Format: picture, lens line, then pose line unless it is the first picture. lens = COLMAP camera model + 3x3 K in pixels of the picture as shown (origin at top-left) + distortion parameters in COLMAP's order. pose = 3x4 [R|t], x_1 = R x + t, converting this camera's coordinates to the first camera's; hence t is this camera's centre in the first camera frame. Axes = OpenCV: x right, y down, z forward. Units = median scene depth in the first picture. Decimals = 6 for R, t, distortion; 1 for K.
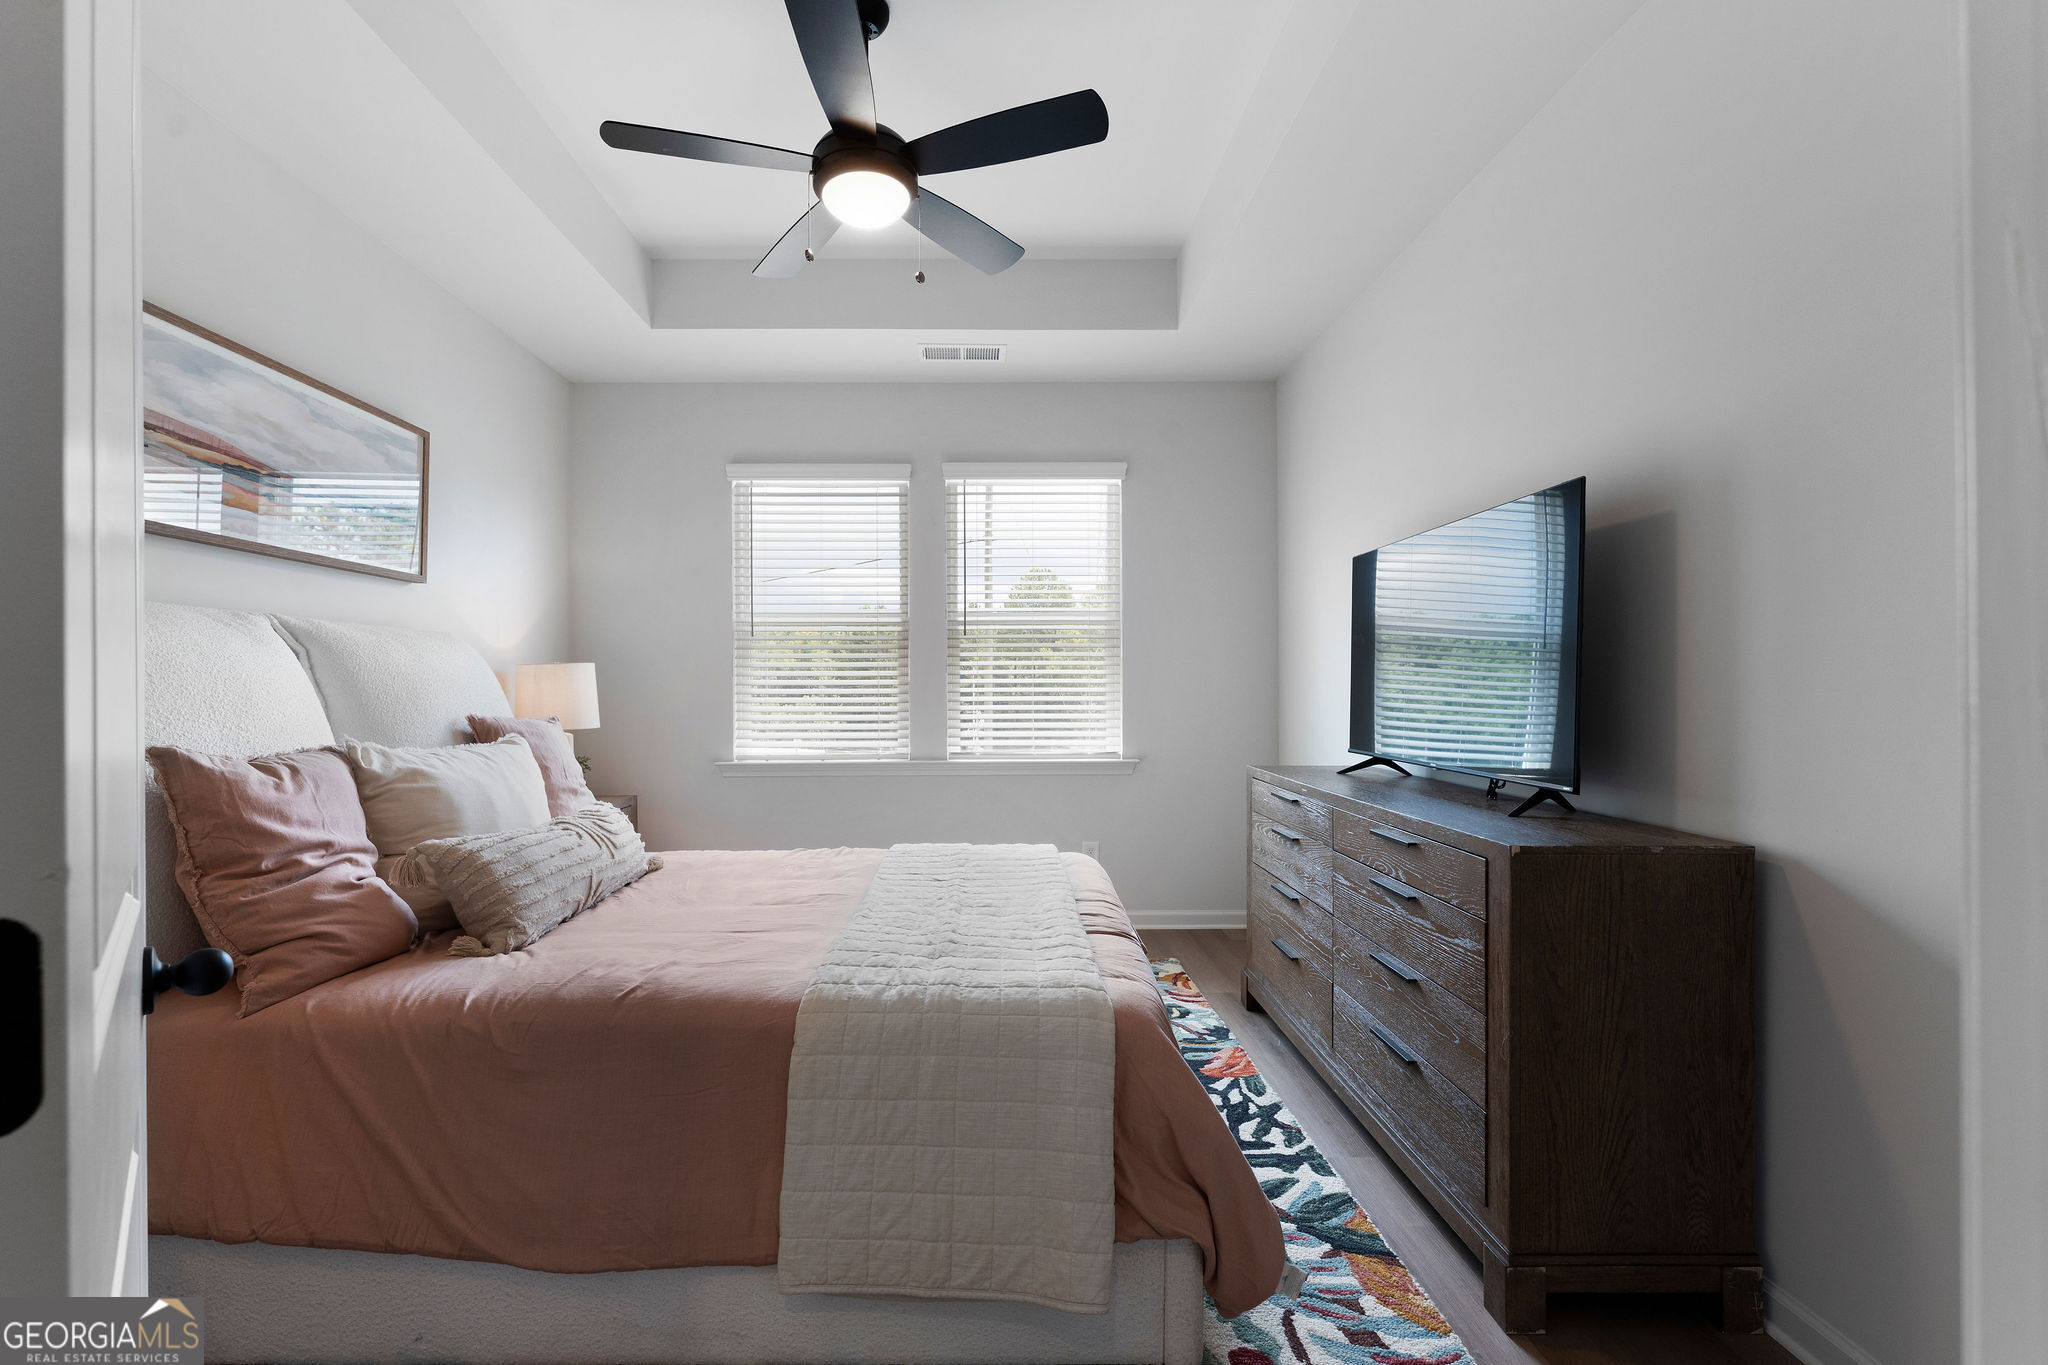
lens RADIAL K [[885.6, 0, 988.7], [0, 885.6, 668.6], [0, 0, 1]] dist [0.000461, -0.000106]
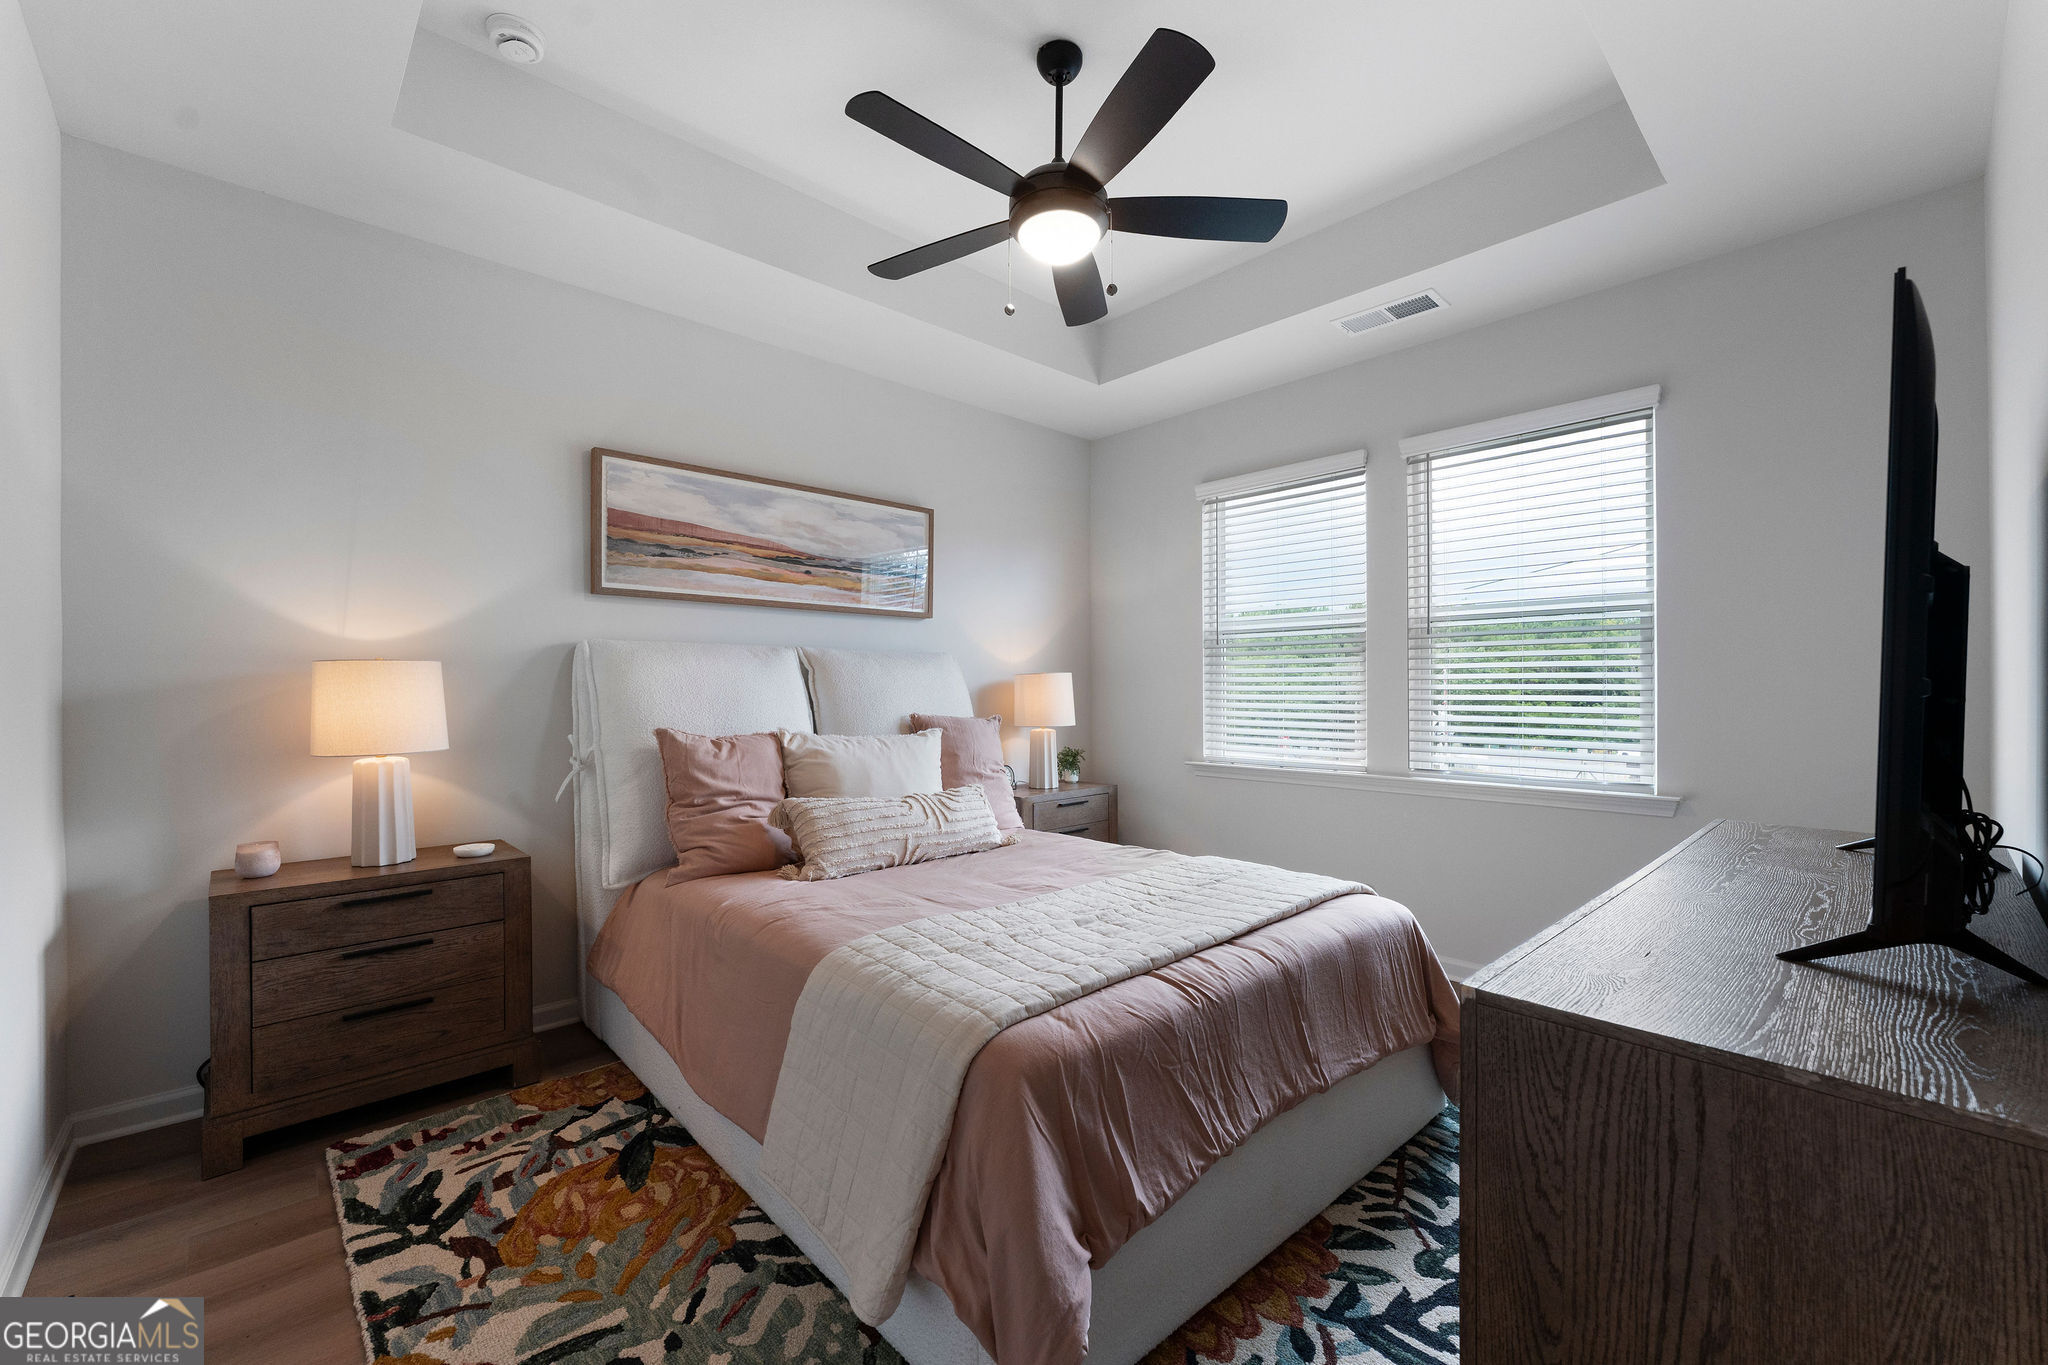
lens RADIAL K [[827.7, 0, 1018.1], [0, 827.7, 675.0], [0, 0, 1]] dist [-0.000121, -0.000460]
pose [[0.675060, -0.011128, -0.737679, 0.520973], [0.014125, 0.999898, -0.002157, -0.003042], [0.737628, -0.008963, 0.675148, 0.275363]]
